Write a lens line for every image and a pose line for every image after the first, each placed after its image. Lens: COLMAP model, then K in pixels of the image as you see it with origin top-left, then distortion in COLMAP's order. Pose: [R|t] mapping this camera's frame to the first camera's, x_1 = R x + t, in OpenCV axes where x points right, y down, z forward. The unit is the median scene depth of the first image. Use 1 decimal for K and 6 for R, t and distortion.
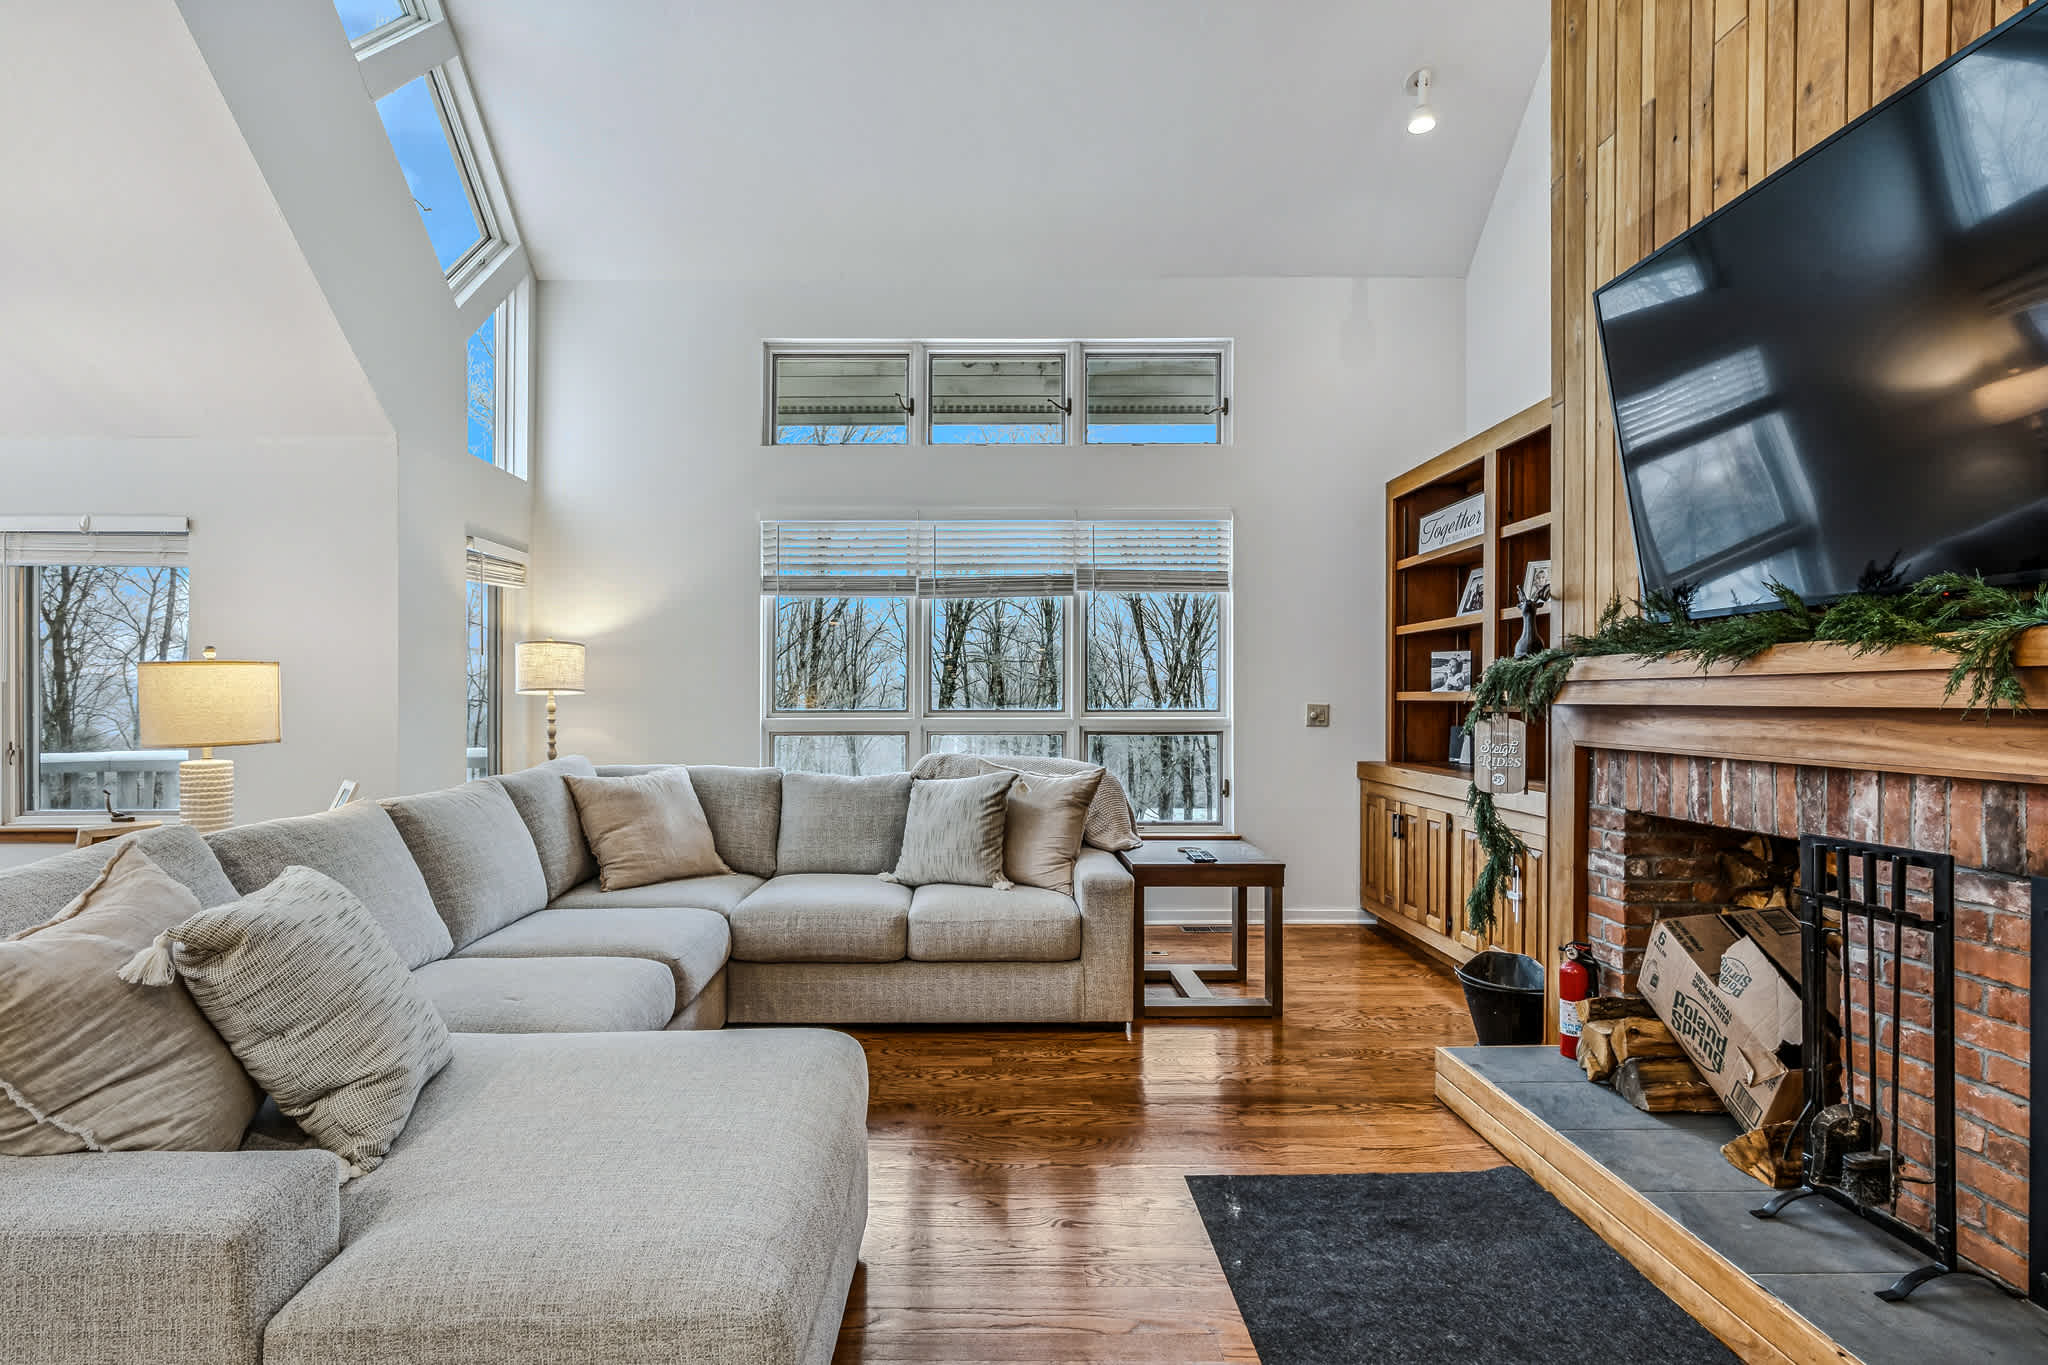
lens RADIAL K [[948.6, 0, 980.2], [0, 948.6, 703.9], [0, 0, 1]] dist [-0.011505, 0.003166]
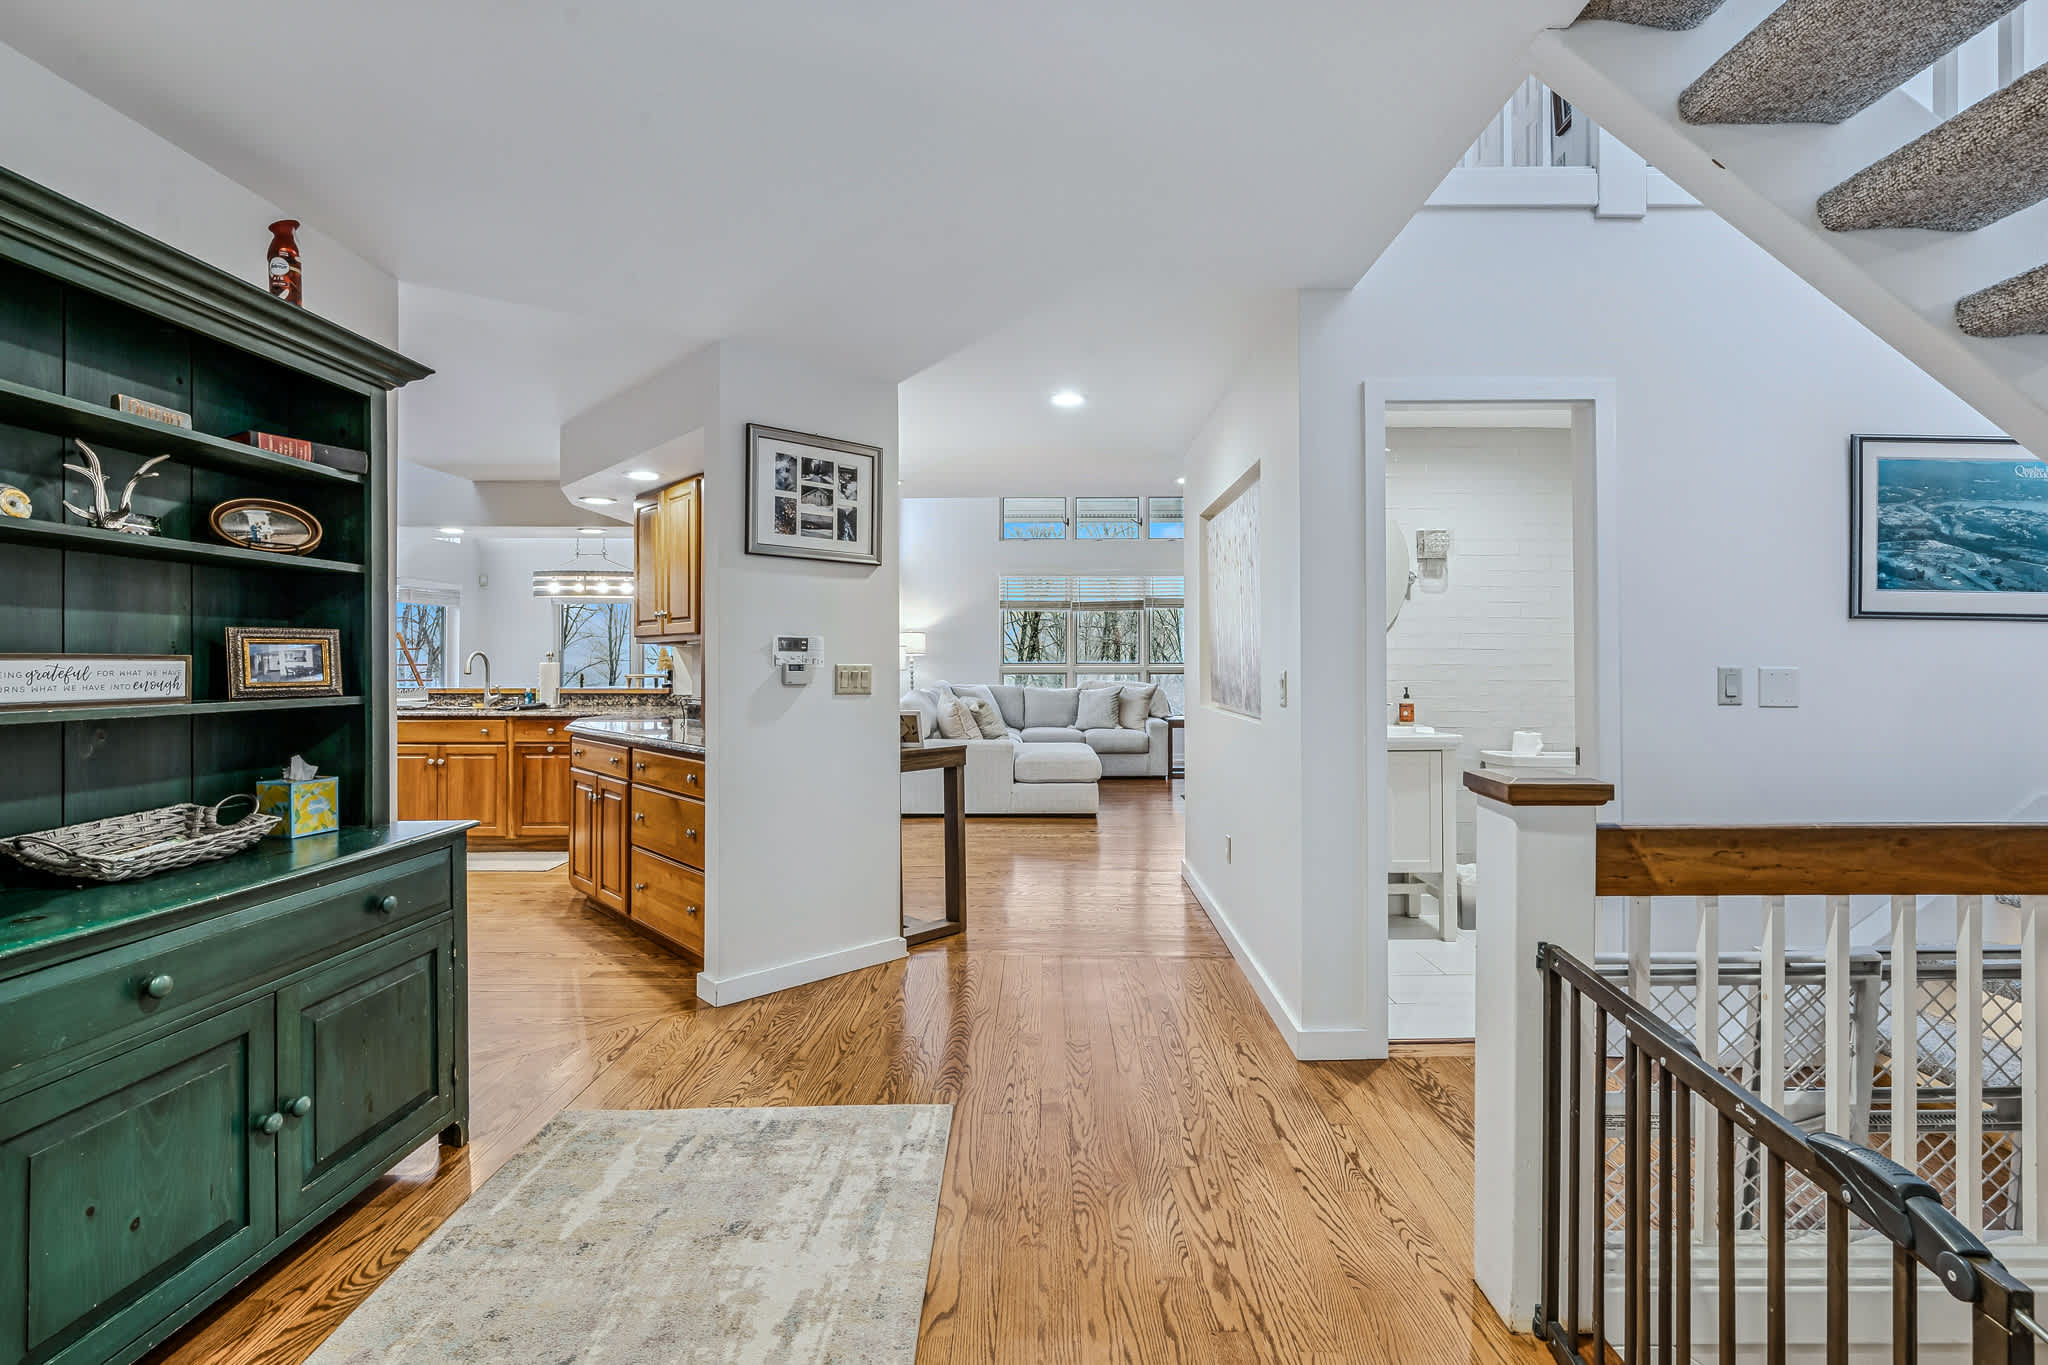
lens RADIAL K [[948.6, 0, 1027.2], [0, 948.6, 660.1], [0, 0, 1]] dist [-0.011505, 0.003166]
pose [[0.999959, 0.001758, -0.008865, -0.213378], [-0.001785, 0.999994, -0.002941, 0.010225], [0.008860, 0.002957, 0.999956, -1.679501]]
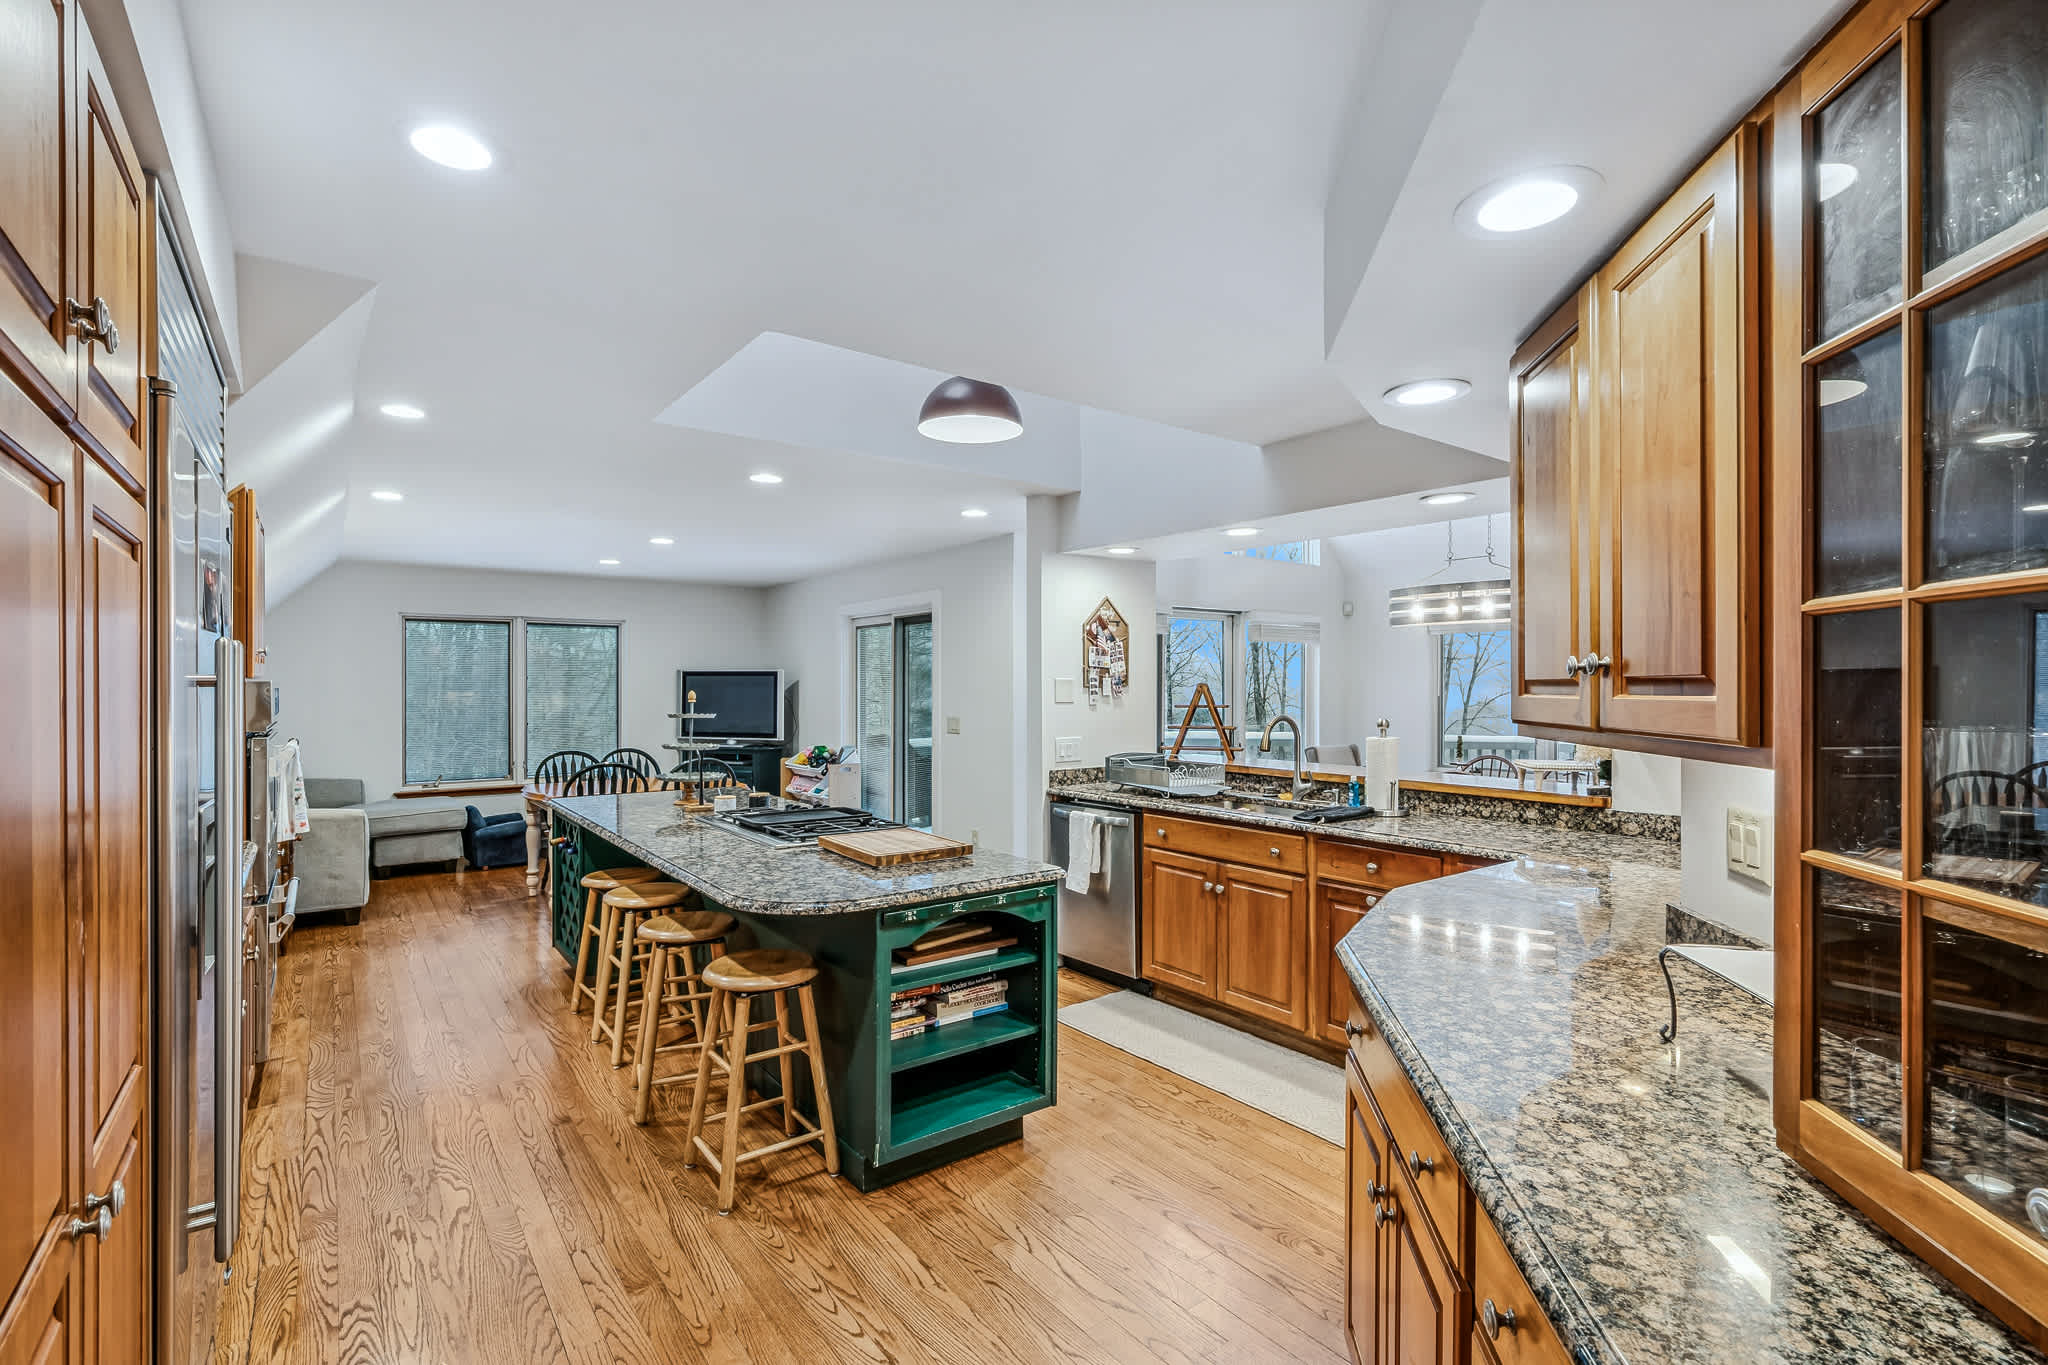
lens RADIAL K [[948.6, 0, 1040.7], [0, 948.6, 687.5], [0, 0, 1]] dist [-0.011505, 0.003166]
pose [[0.622304, 0.002885, -0.782771, -0.537850], [-0.003815, 0.999993, 0.000653, -0.042323], [0.782767, 0.002580, 0.622310, -0.869749]]
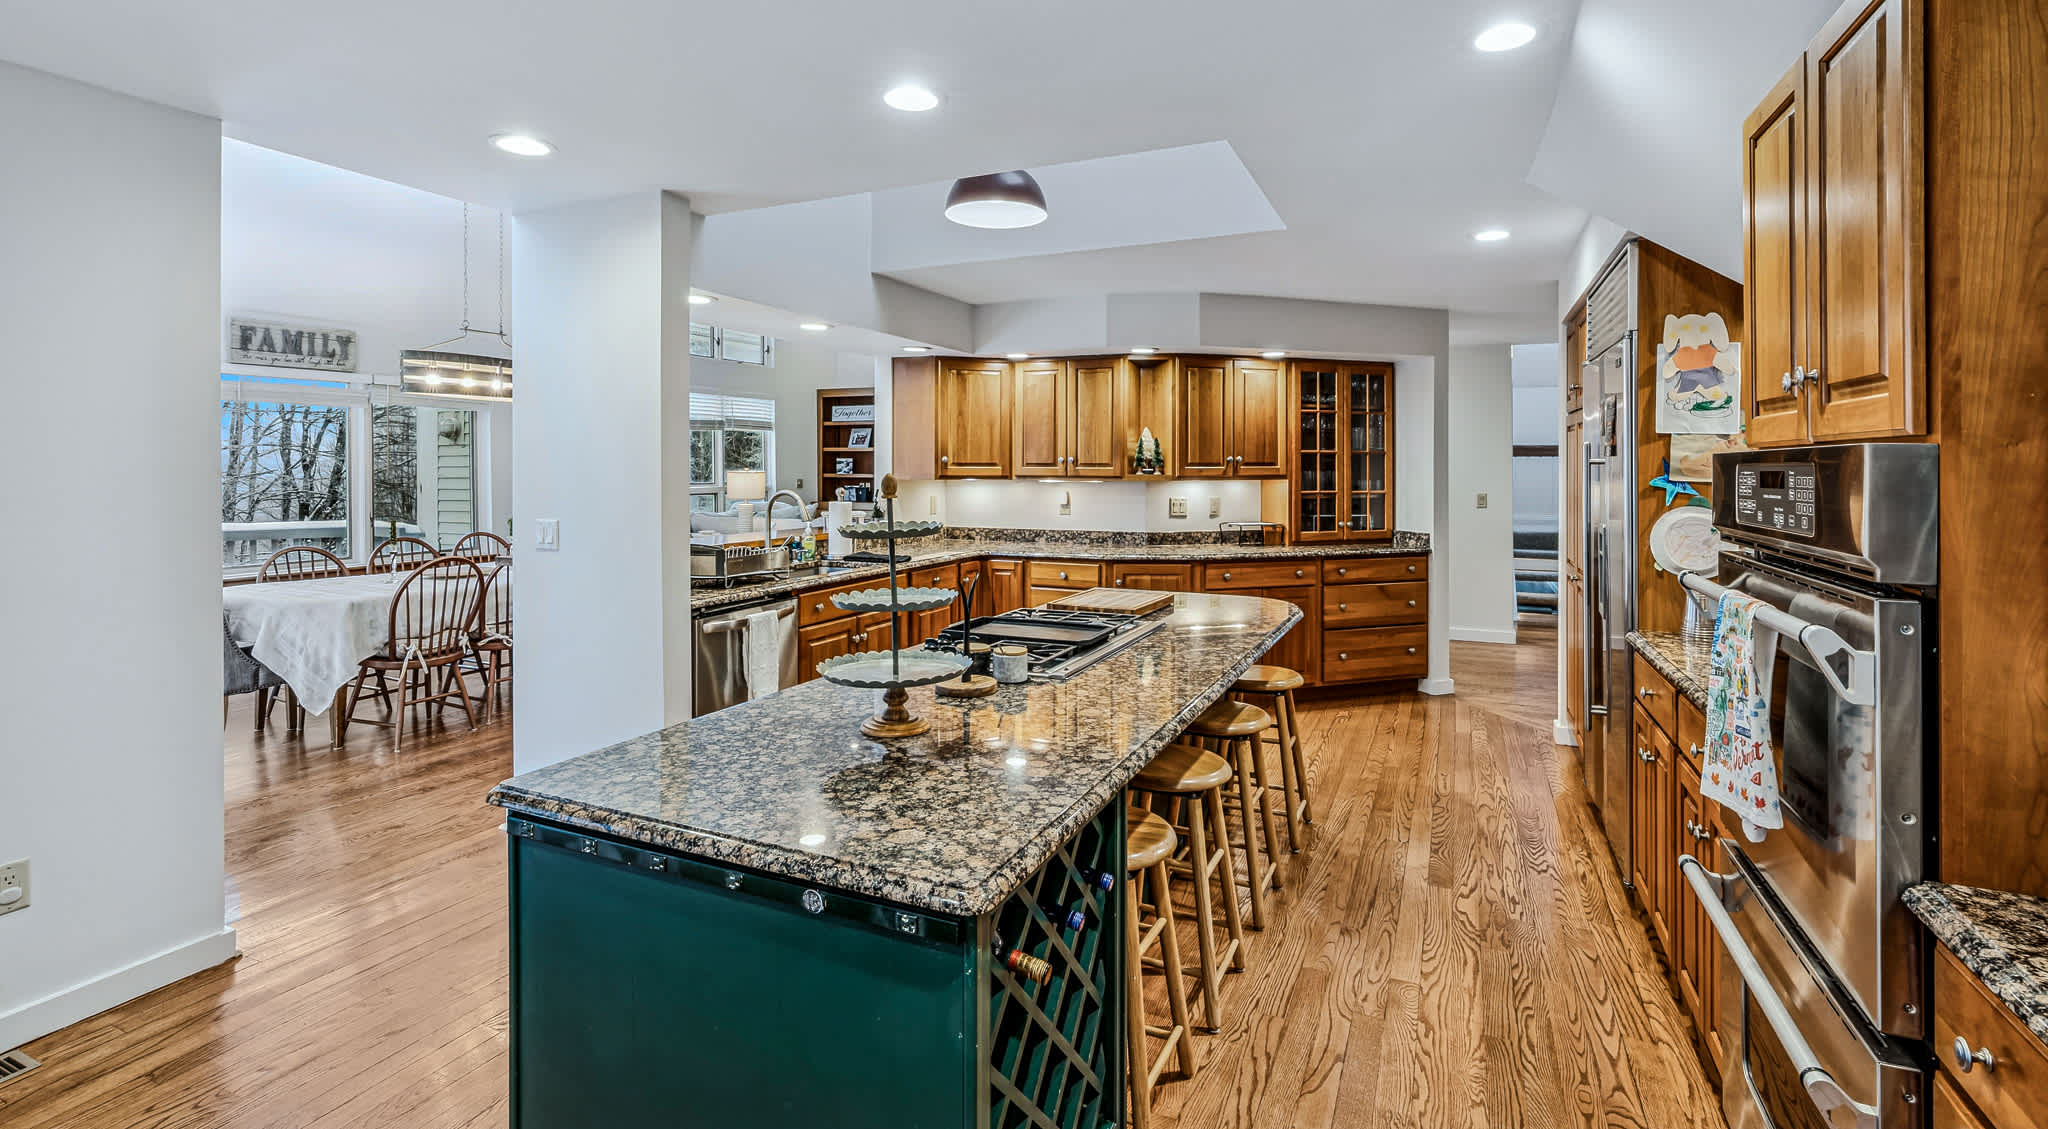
lens RADIAL K [[947.4, 0, 1038.8], [0, 947.4, 469.0], [0, 0, 1]] dist [-0.009207, 0.001626]
pose [[0.414069, -0.001980, 0.910243, -2.246354], [0.002430, 0.999996, 0.001070, -0.038141], [-0.910242, 0.001769, 0.414072, -0.786540]]
